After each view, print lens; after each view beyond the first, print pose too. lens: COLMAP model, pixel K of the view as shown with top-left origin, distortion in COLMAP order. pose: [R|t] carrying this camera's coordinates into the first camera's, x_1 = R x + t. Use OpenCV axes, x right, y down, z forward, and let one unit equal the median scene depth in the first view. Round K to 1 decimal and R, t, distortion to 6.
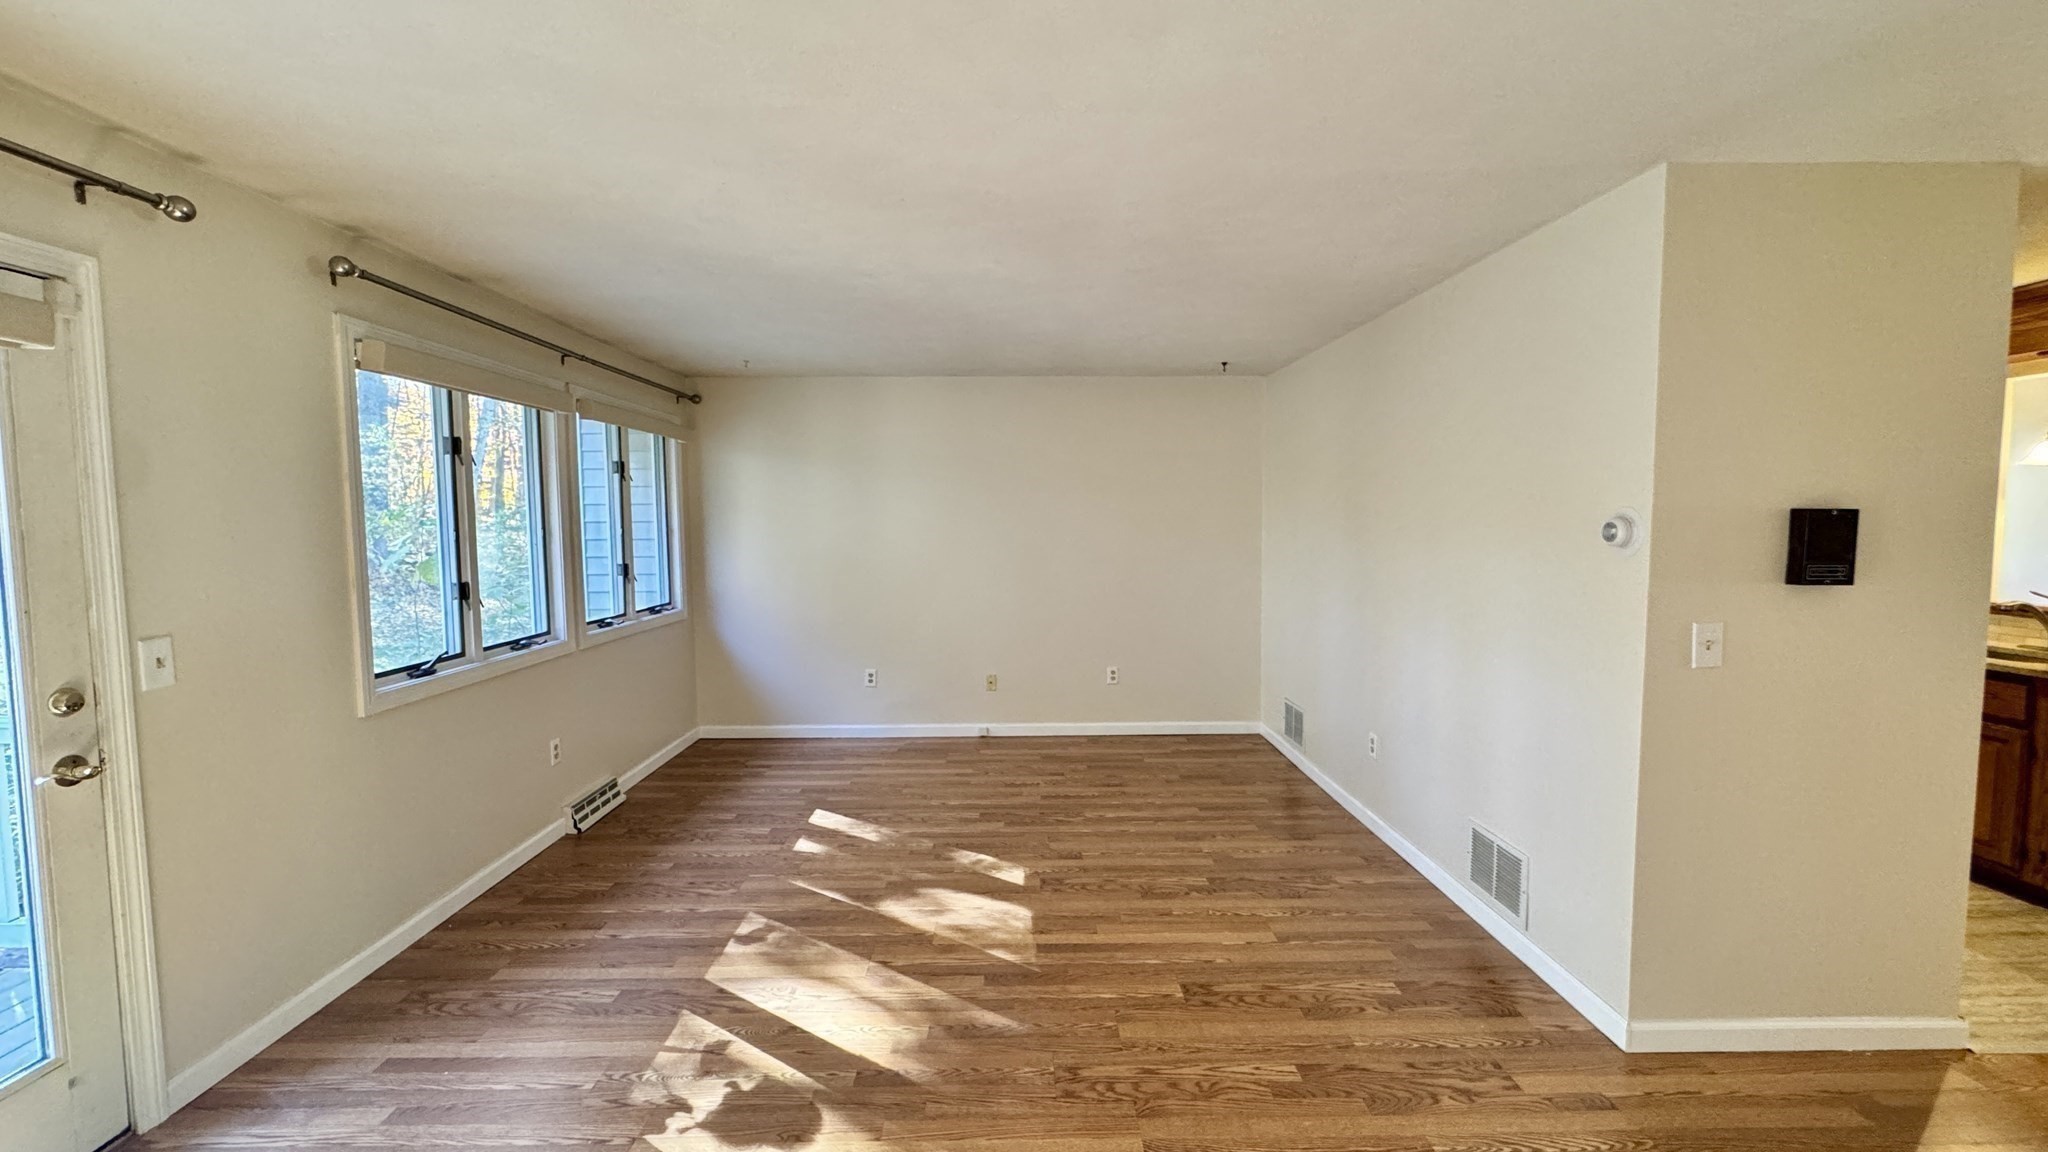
lens RADIAL K [[815.8, 0, 1022.1], [0, 815.8, 571.7], [0, 0, 1]] dist [-0.001234, 0.000117]
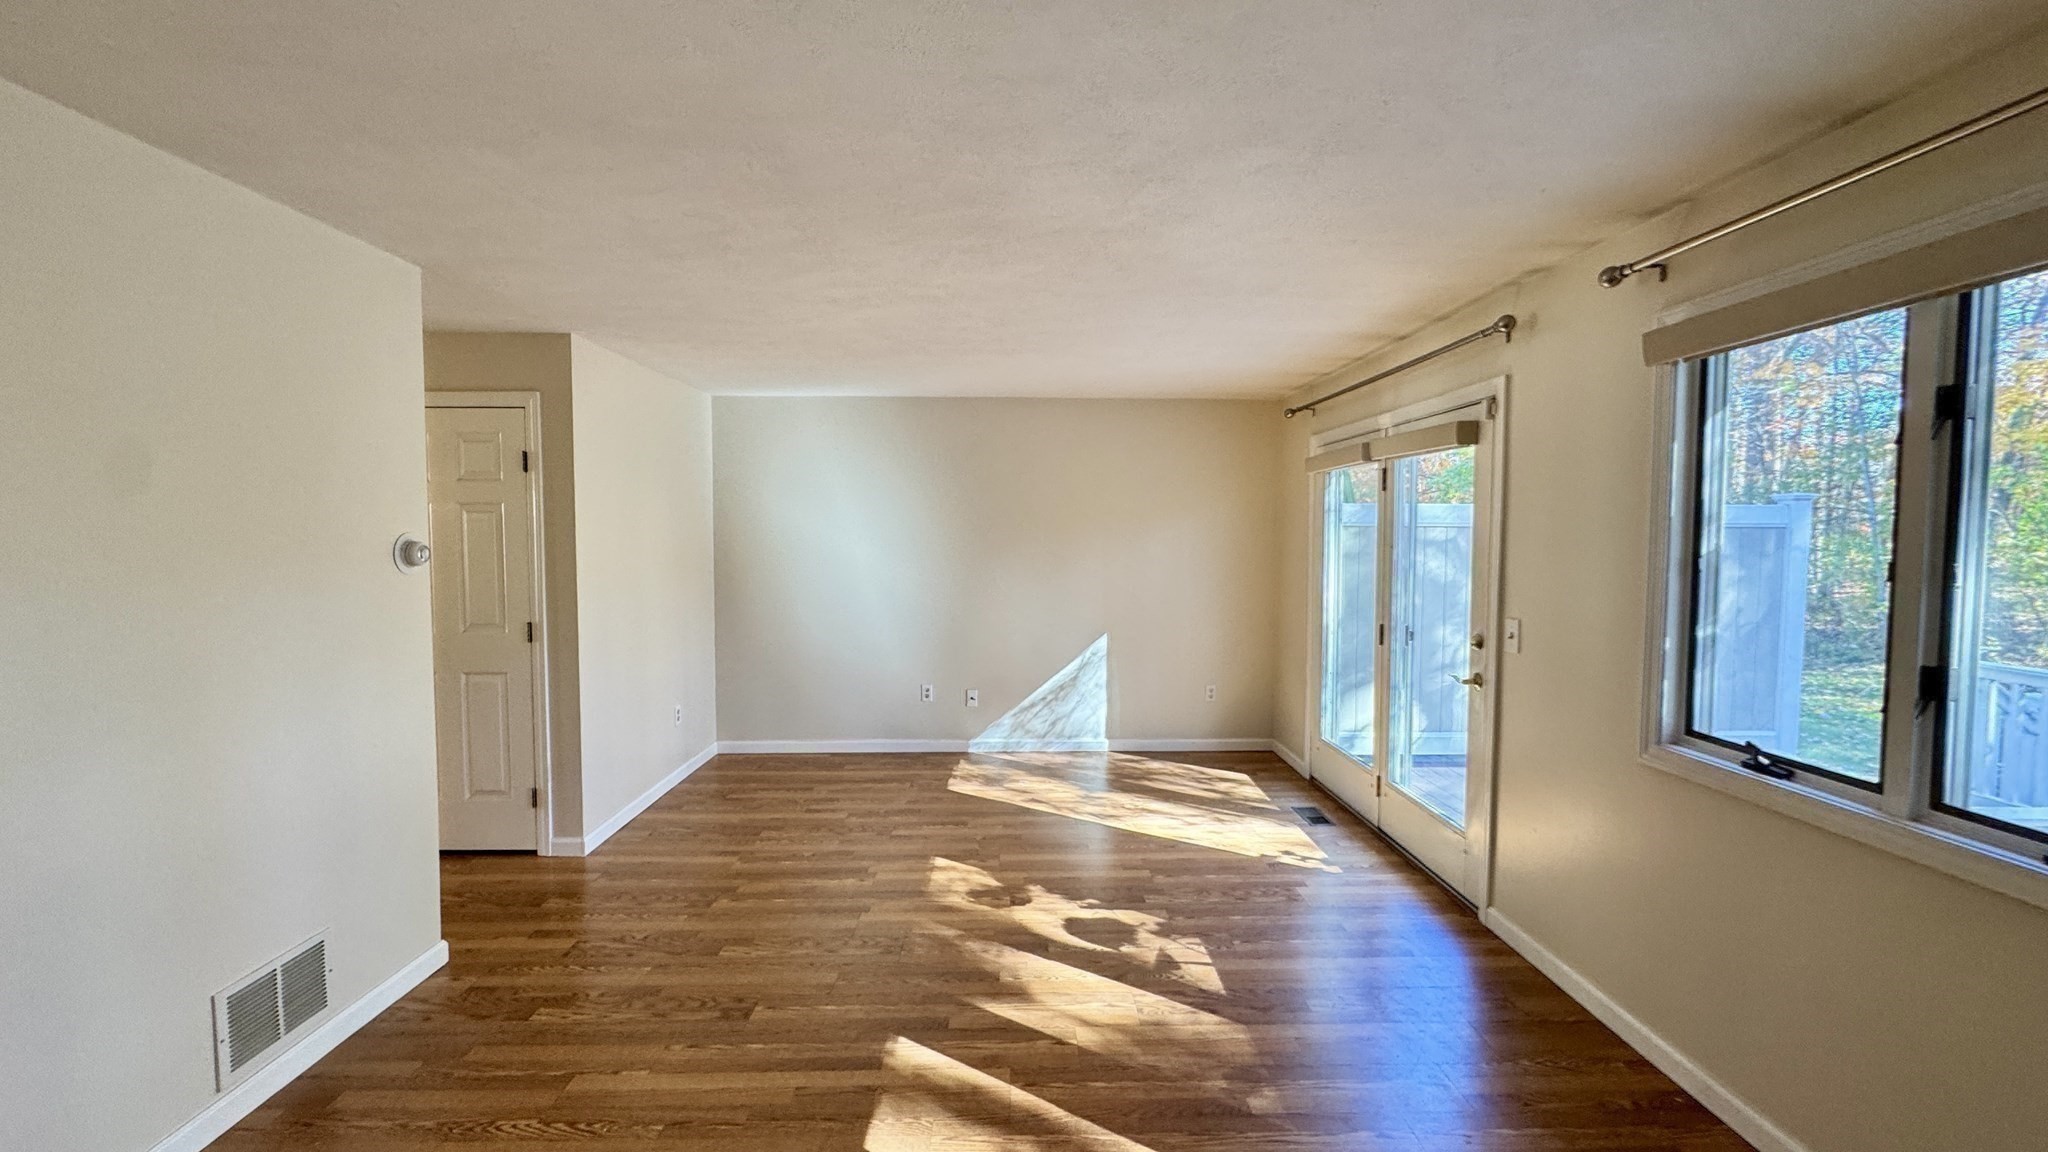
lens RADIAL K [[815.8, 0, 1024.9], [0, 815.8, 575.6], [0, 0, 1]] dist [-0.001234, 0.000117]
pose [[-0.999961, 0.003681, -0.007976, -0.115292], [0.002690, 0.992676, 0.120778, -0.121131], [0.008362, 0.120752, -0.992647, 1.678860]]
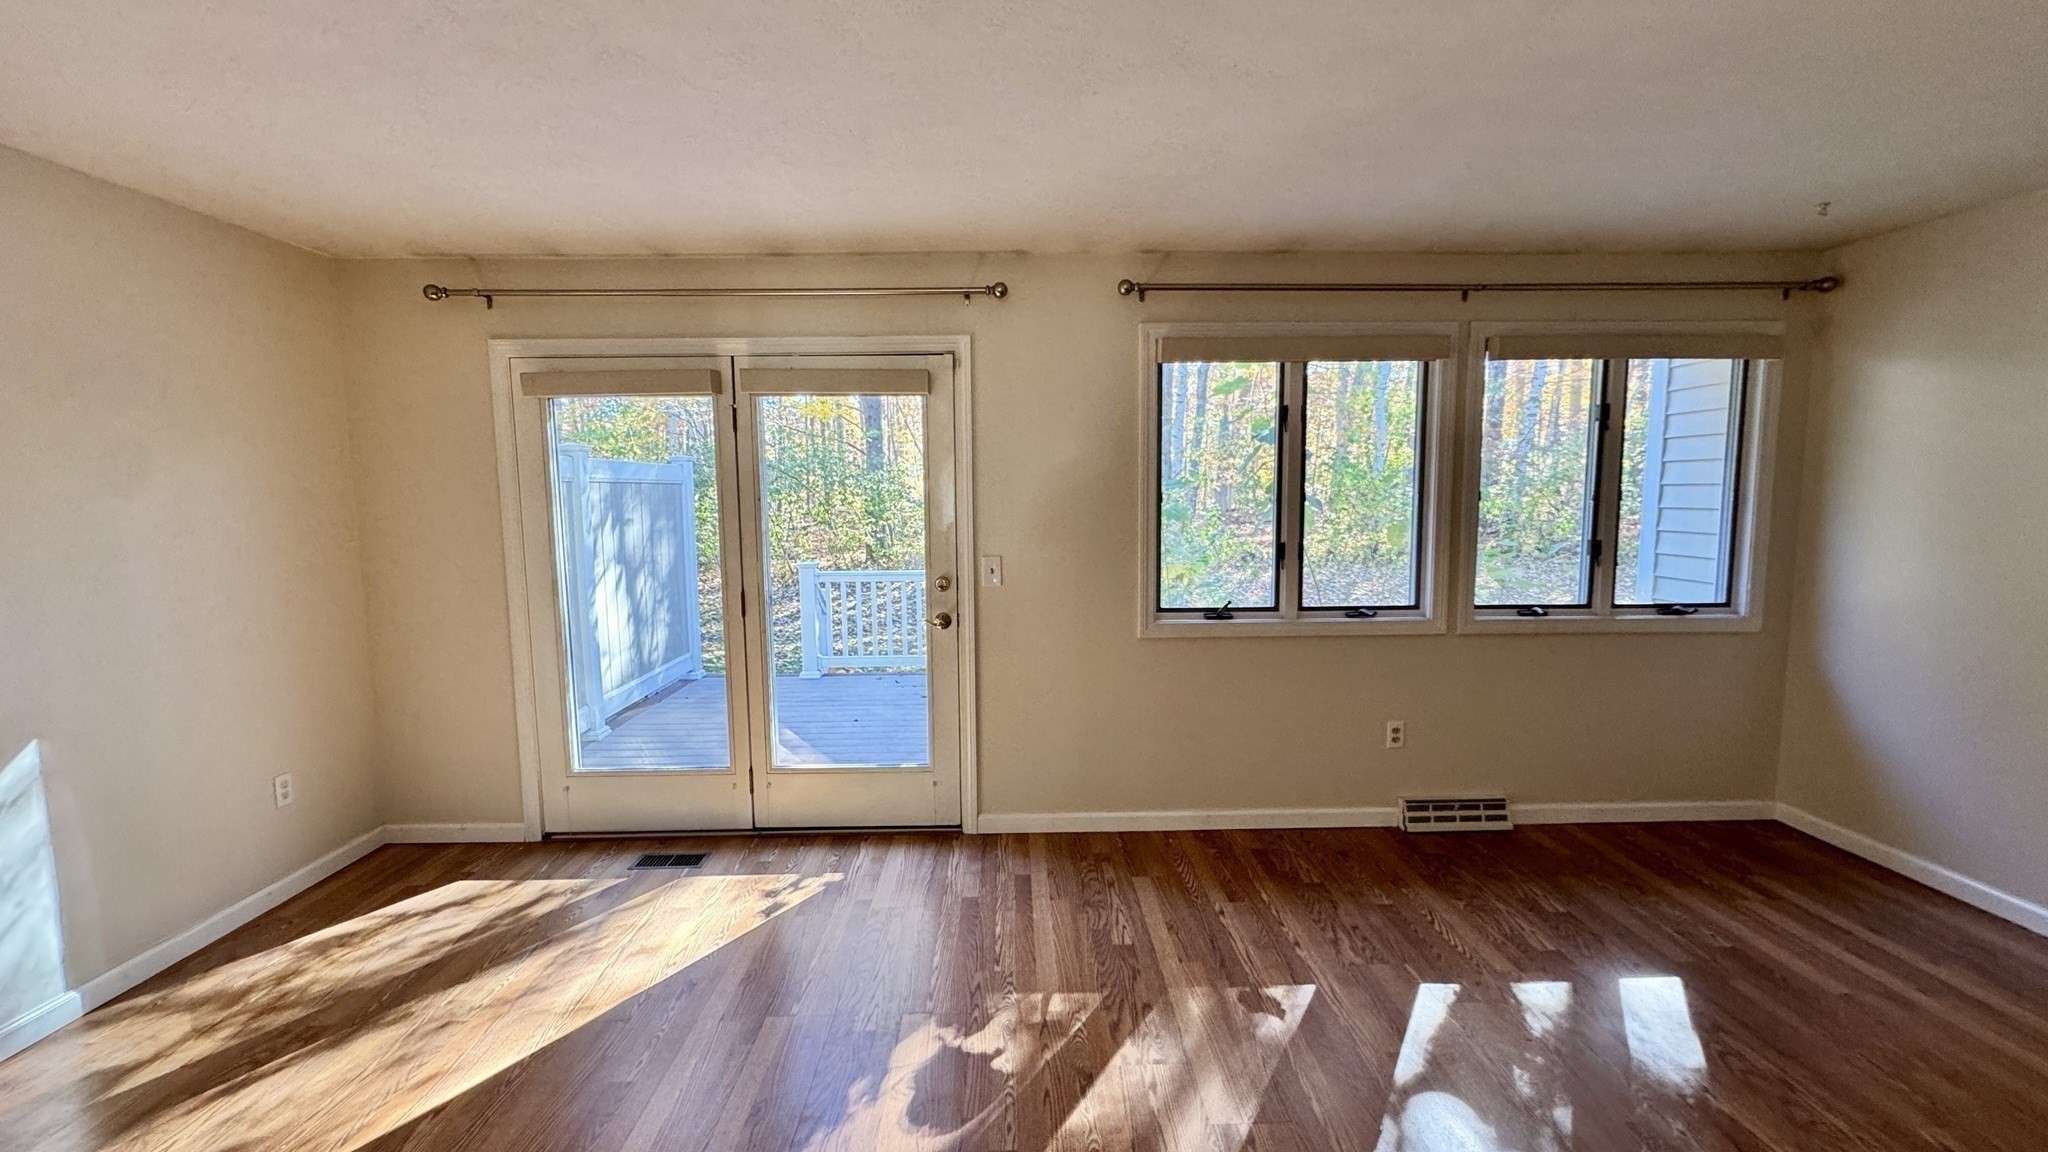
lens RADIAL K [[815.8, 0, 1020.2], [0, 815.8, 570.6], [0, 0, 1]] dist [-0.001234, 0.000117]
pose [[0.006228, 0.101221, -0.994845, 0.418176], [-0.059025, 0.993166, 0.100680, -0.041494], [0.998237, 0.058094, 0.012160, 0.713129]]
